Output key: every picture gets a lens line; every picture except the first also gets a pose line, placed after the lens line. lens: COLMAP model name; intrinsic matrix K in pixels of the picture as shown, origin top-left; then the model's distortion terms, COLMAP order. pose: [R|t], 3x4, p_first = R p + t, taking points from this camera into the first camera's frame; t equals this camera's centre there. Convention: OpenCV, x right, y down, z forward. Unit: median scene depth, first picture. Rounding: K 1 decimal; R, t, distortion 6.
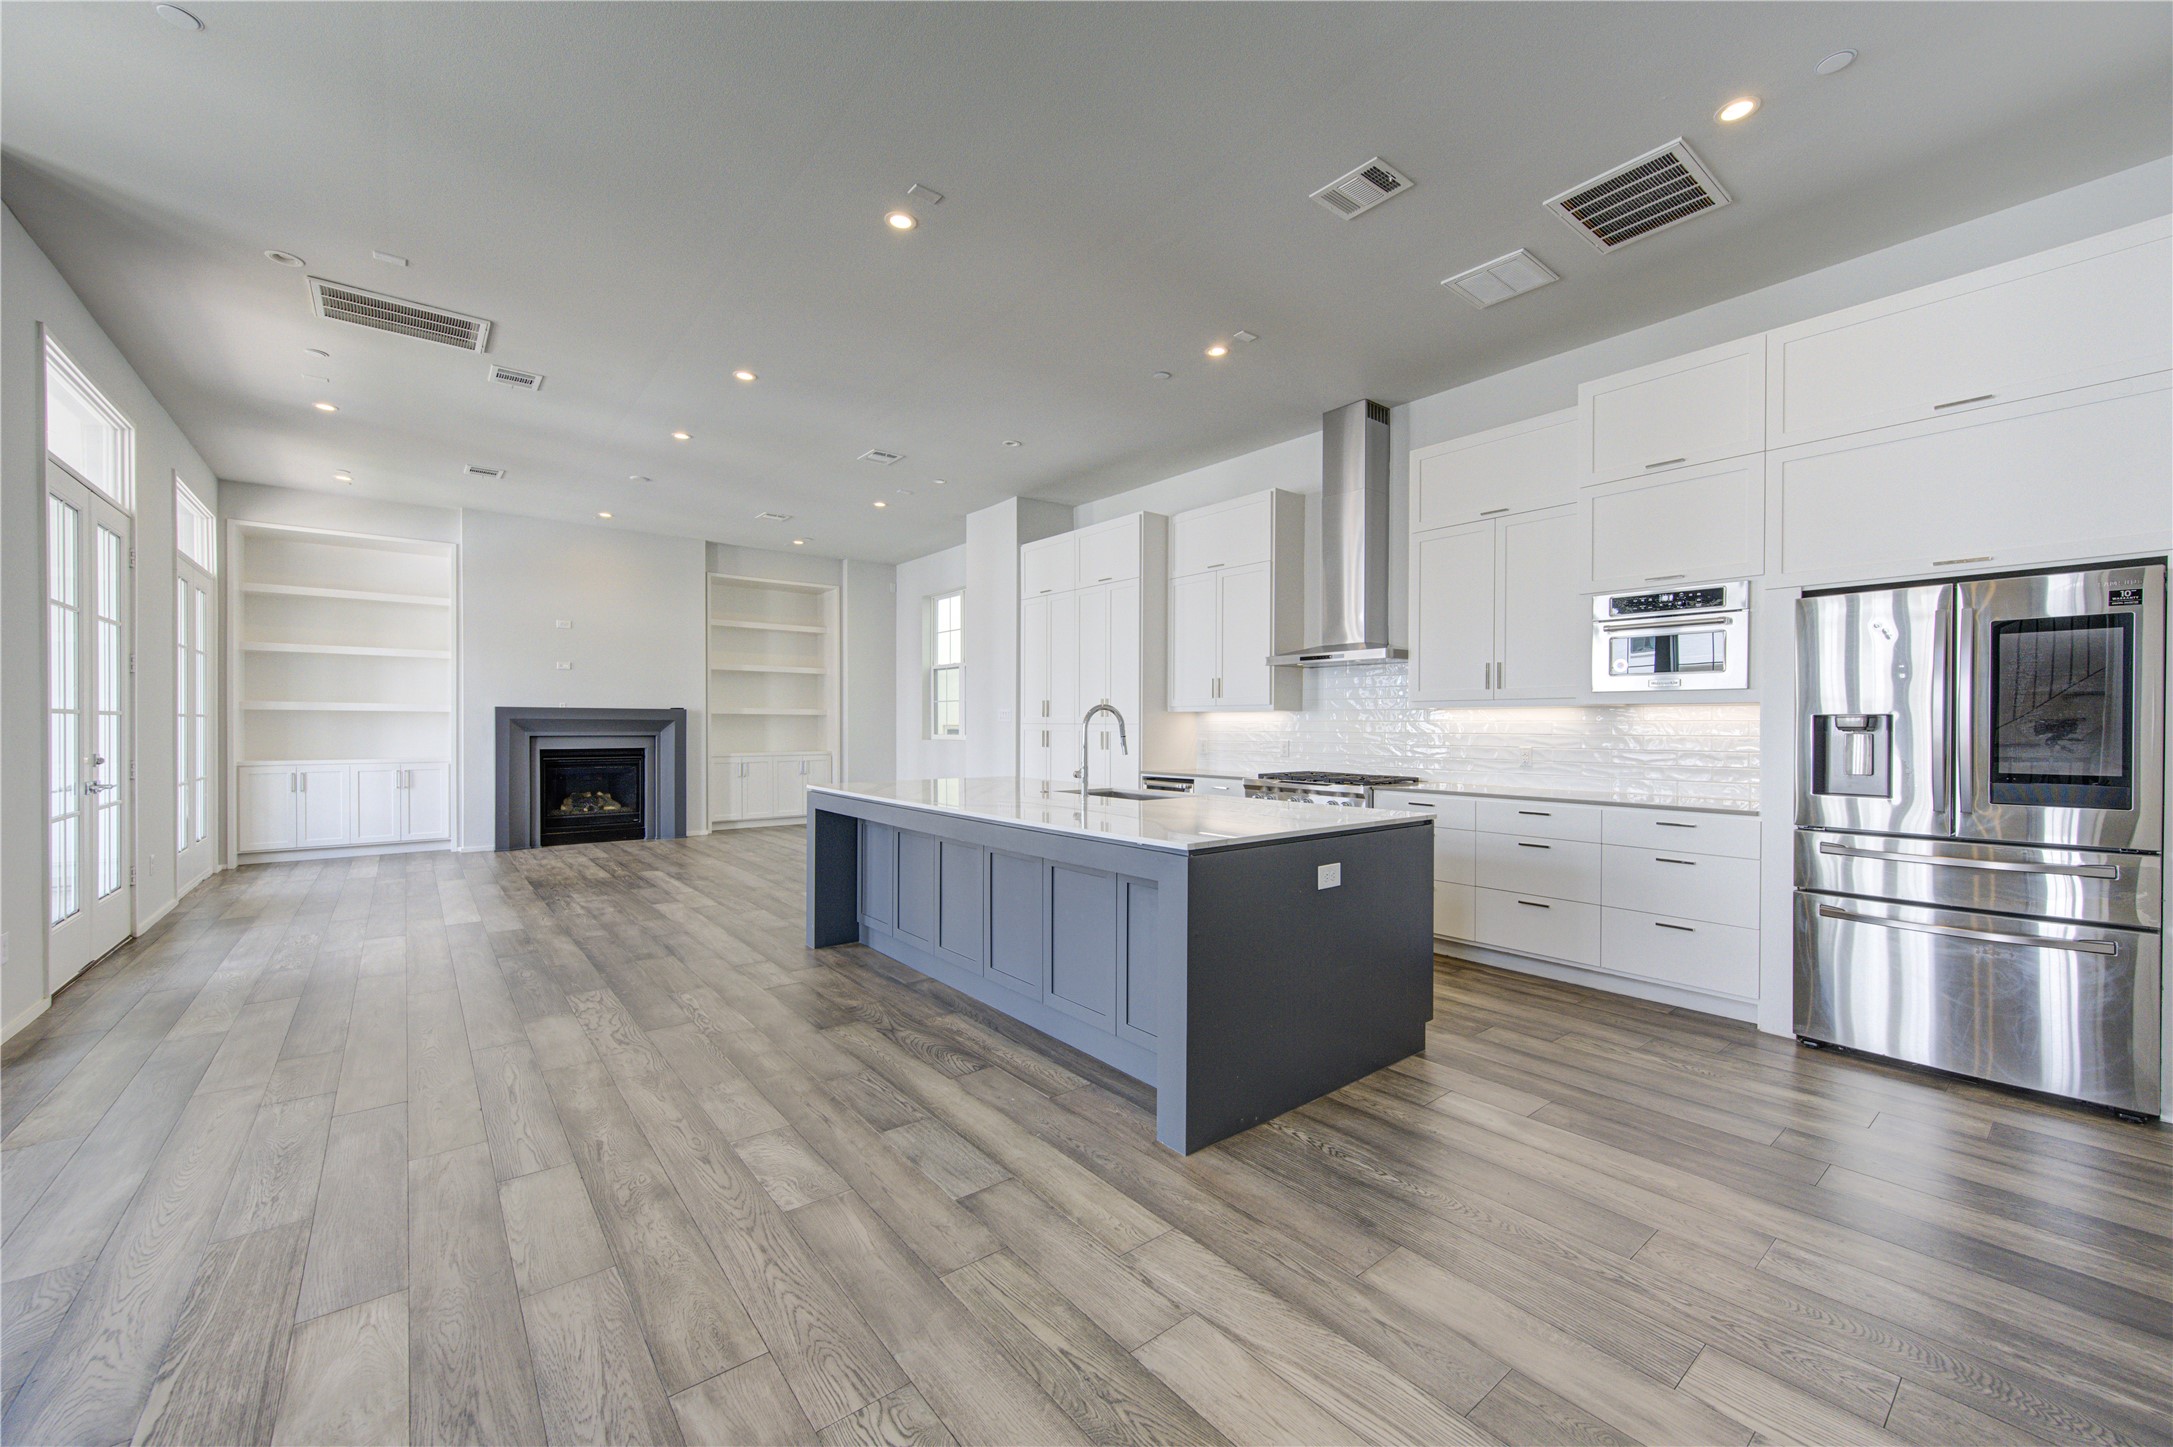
lens RADIAL K [[852.0, 0, 1094.2], [0, 852.0, 728.0], [0, 0, 1]] dist [0.000723, -0.000153]
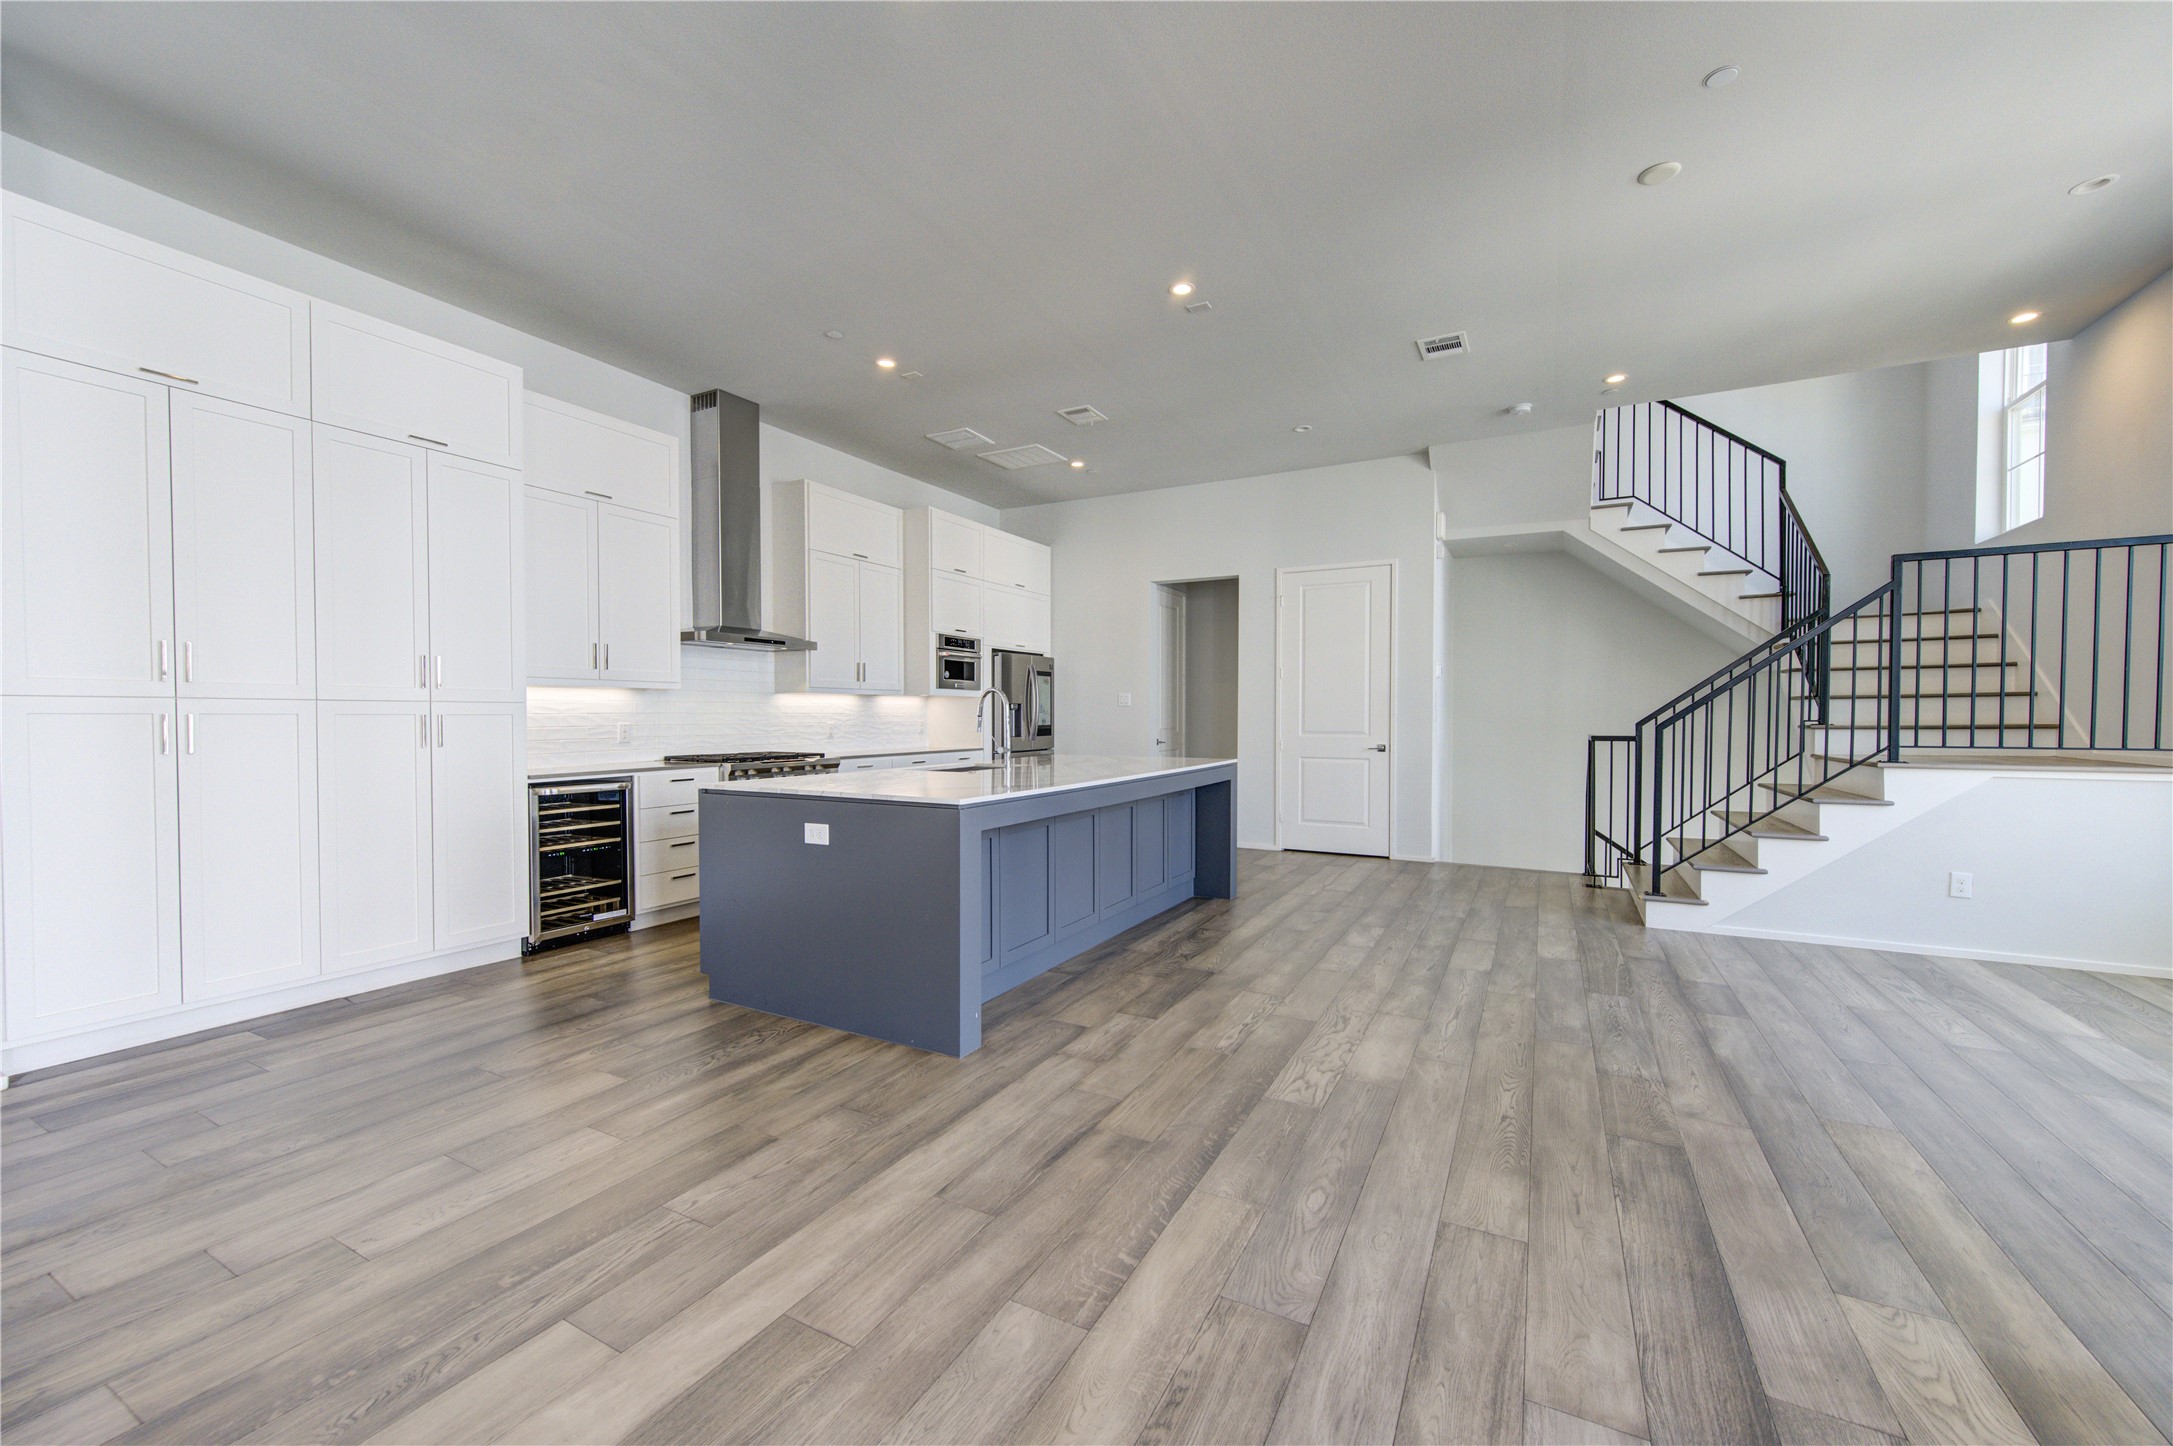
lens RADIAL K [[848.4, 0, 1084.9], [0, 848.4, 728.8], [0, 0, 1]] dist [0.001561, -0.000051]
pose [[-0.384676, -0.018770, 0.922861, -1.432448], [0.002077, 0.999773, 0.021200, 0.004968], [-0.923049, 0.010072, -0.384550, 1.763397]]
